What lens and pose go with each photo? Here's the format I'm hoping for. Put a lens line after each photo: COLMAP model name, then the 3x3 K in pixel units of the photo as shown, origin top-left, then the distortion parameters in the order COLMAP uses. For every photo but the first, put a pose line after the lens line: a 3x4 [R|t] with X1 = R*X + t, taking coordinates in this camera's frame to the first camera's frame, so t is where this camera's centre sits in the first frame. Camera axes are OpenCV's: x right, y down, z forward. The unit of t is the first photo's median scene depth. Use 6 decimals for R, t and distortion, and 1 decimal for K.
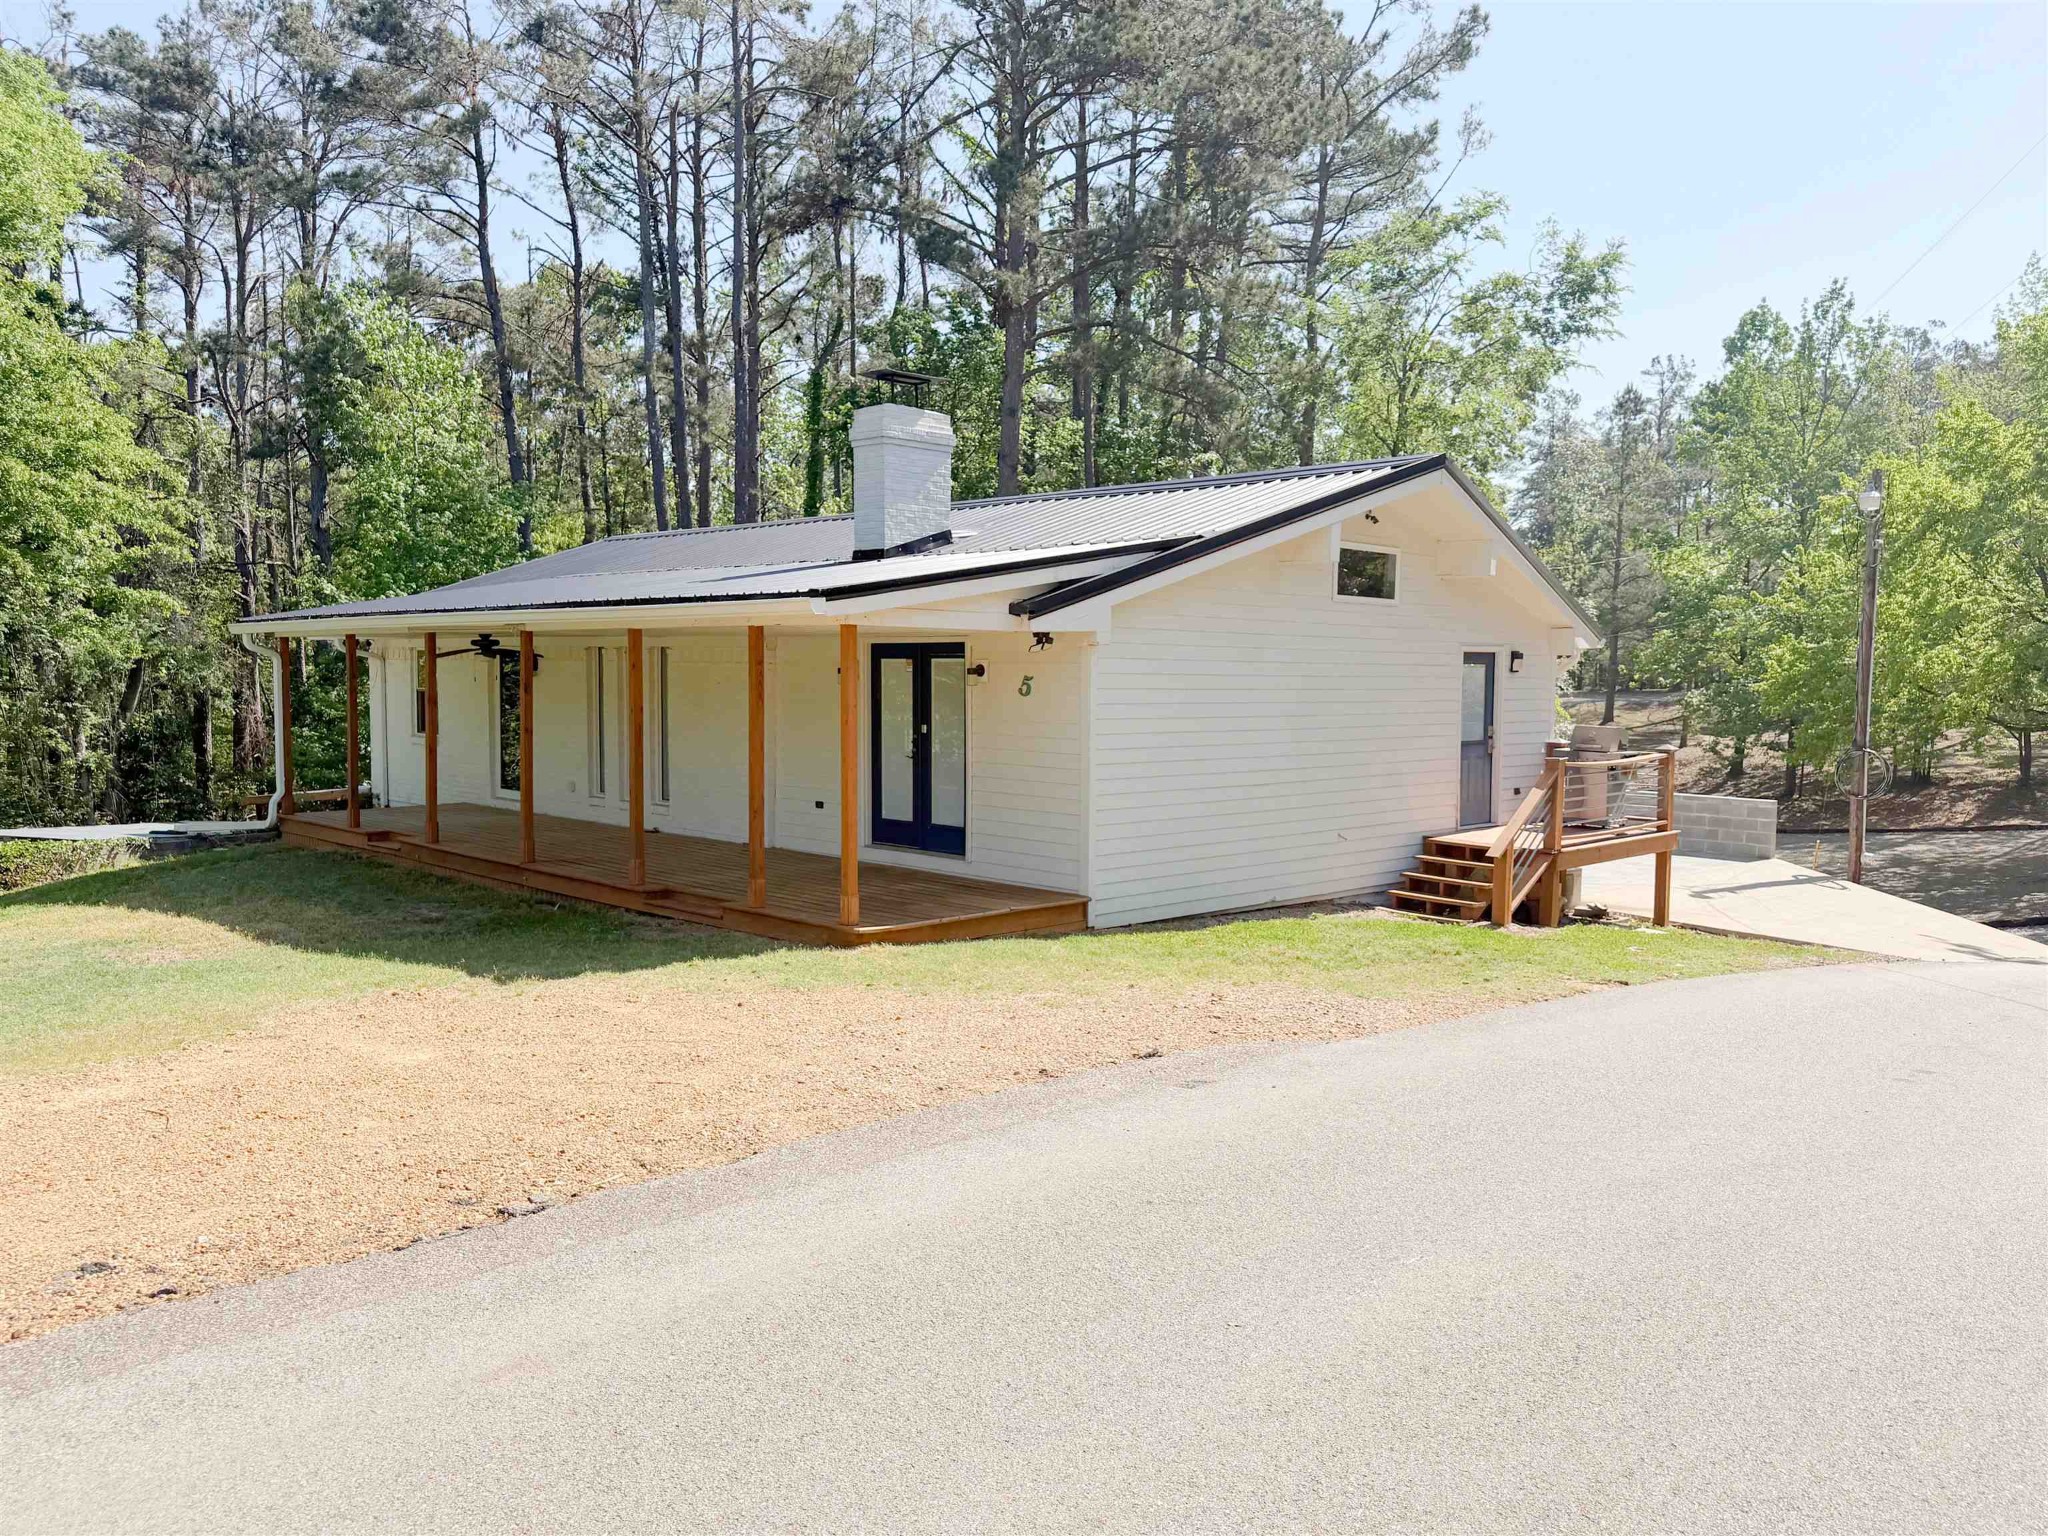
lens RADIAL K [[1273.5, 0, 1024.0], [0, 1273.5, 754.4], [0, 0, 1]] dist [-0.029253, 0.000438]
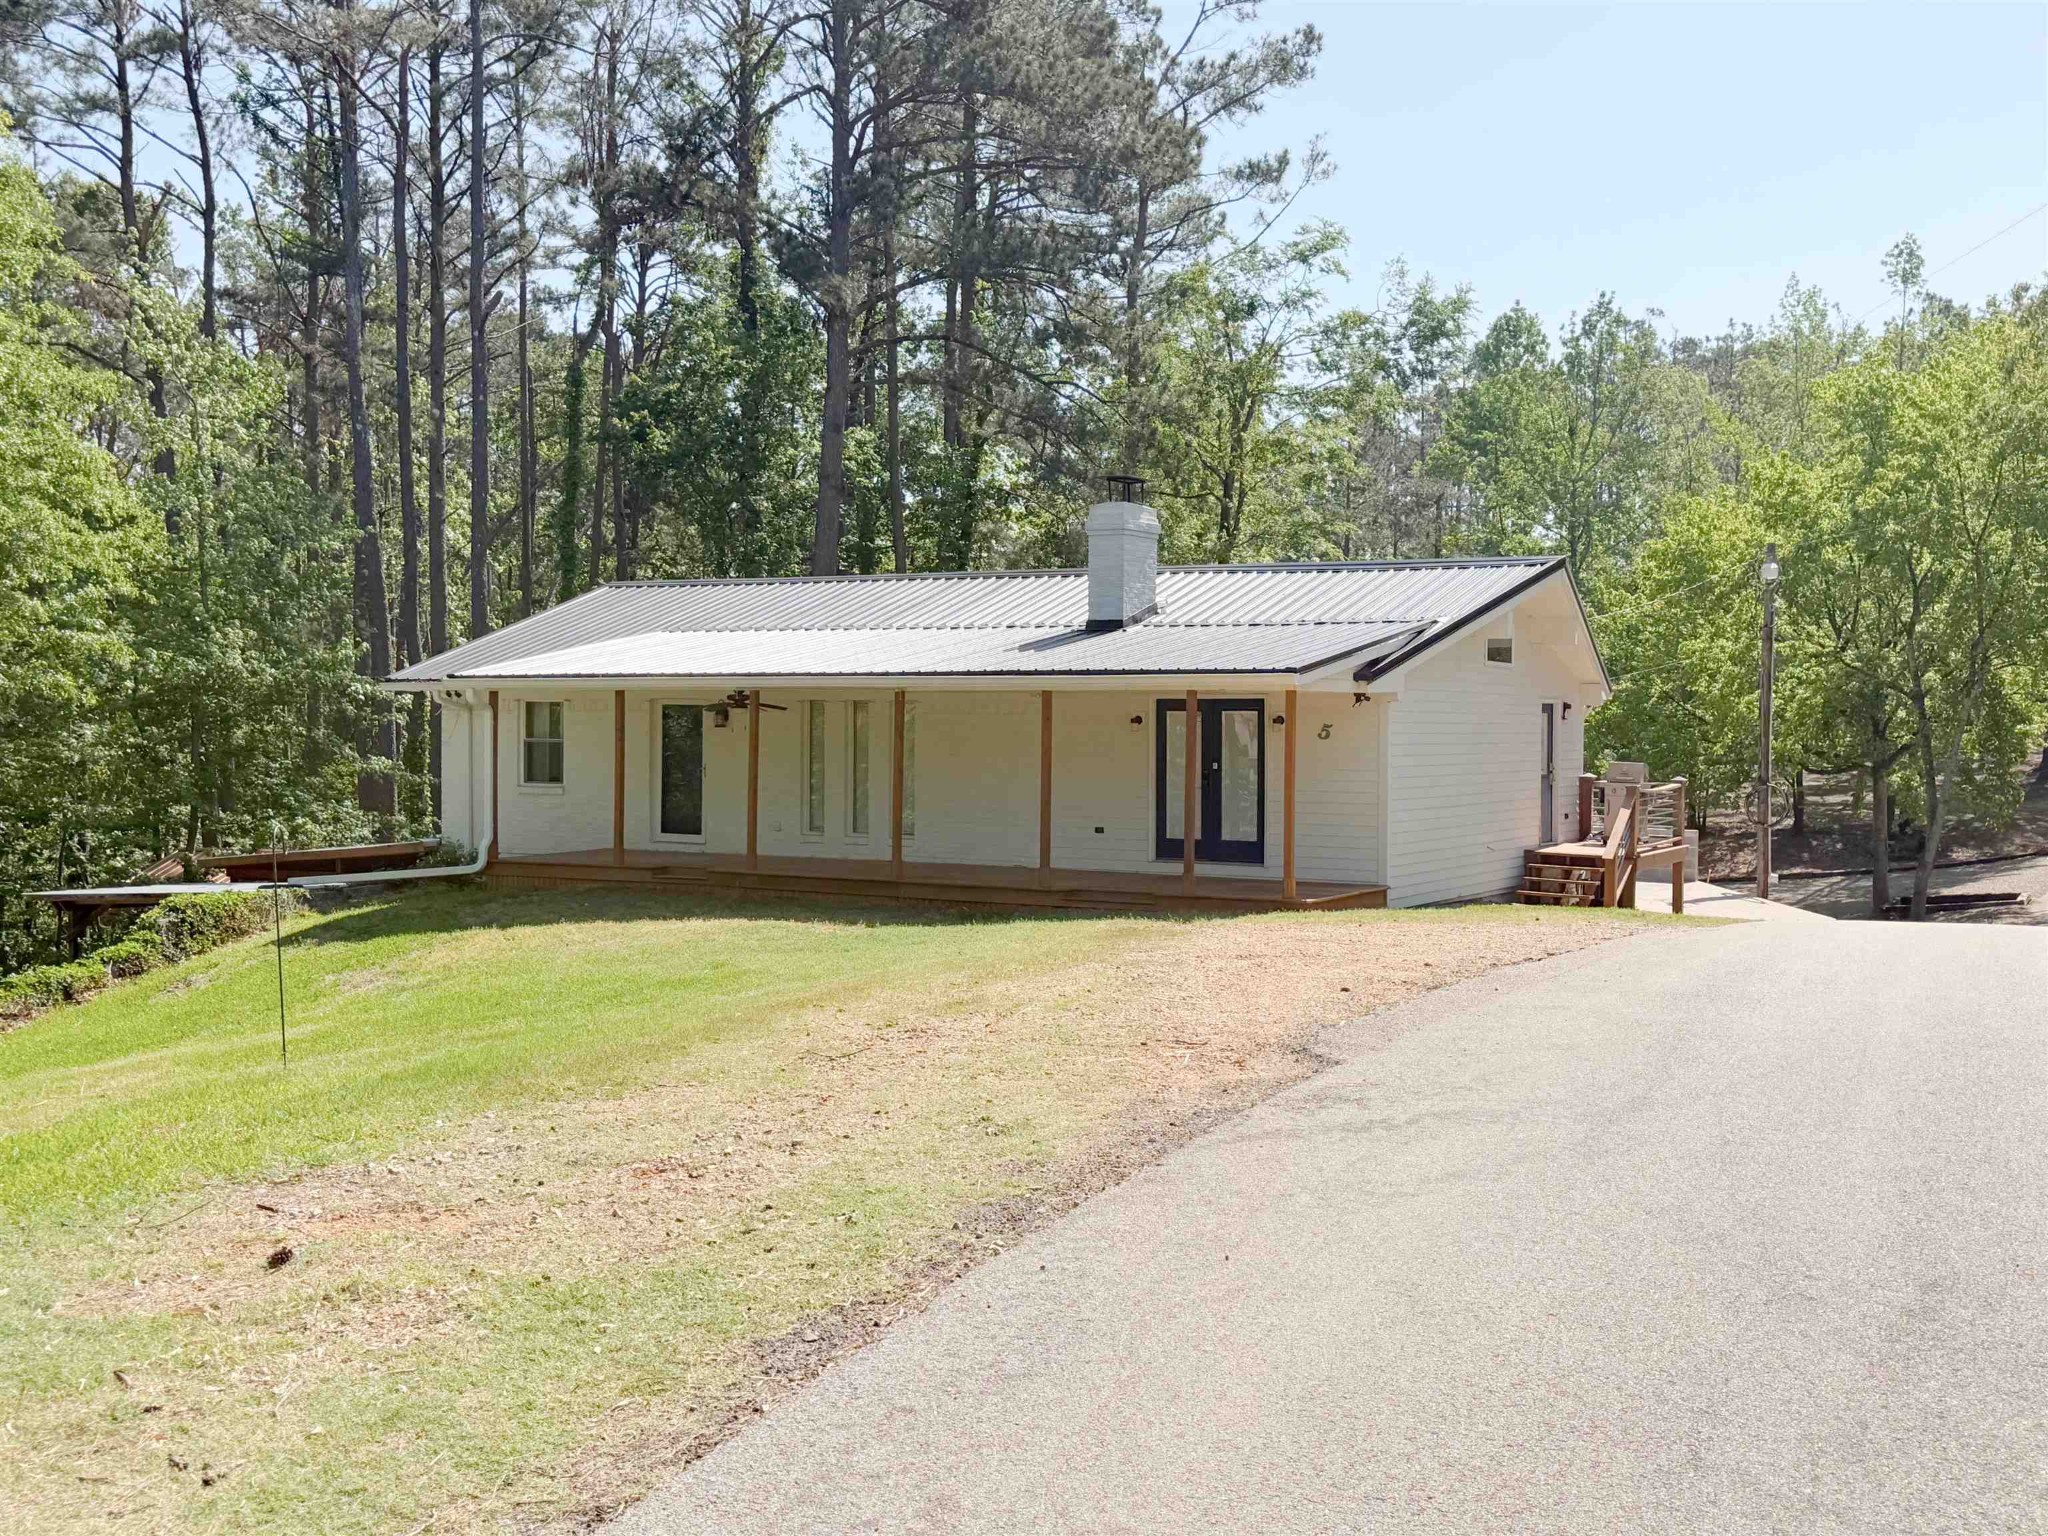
lens RADIAL K [[1531.2, 0, 1024.0], [0, 1531.2, 768.0], [0, 0, 1]] dist [0.007403, -0.003382]
pose [[0.977743, -0.009131, 0.209607, -0.123529], [0.015744, 0.999429, -0.029903, 0.005257], [-0.209215, 0.032537, 0.977328, -0.098397]]
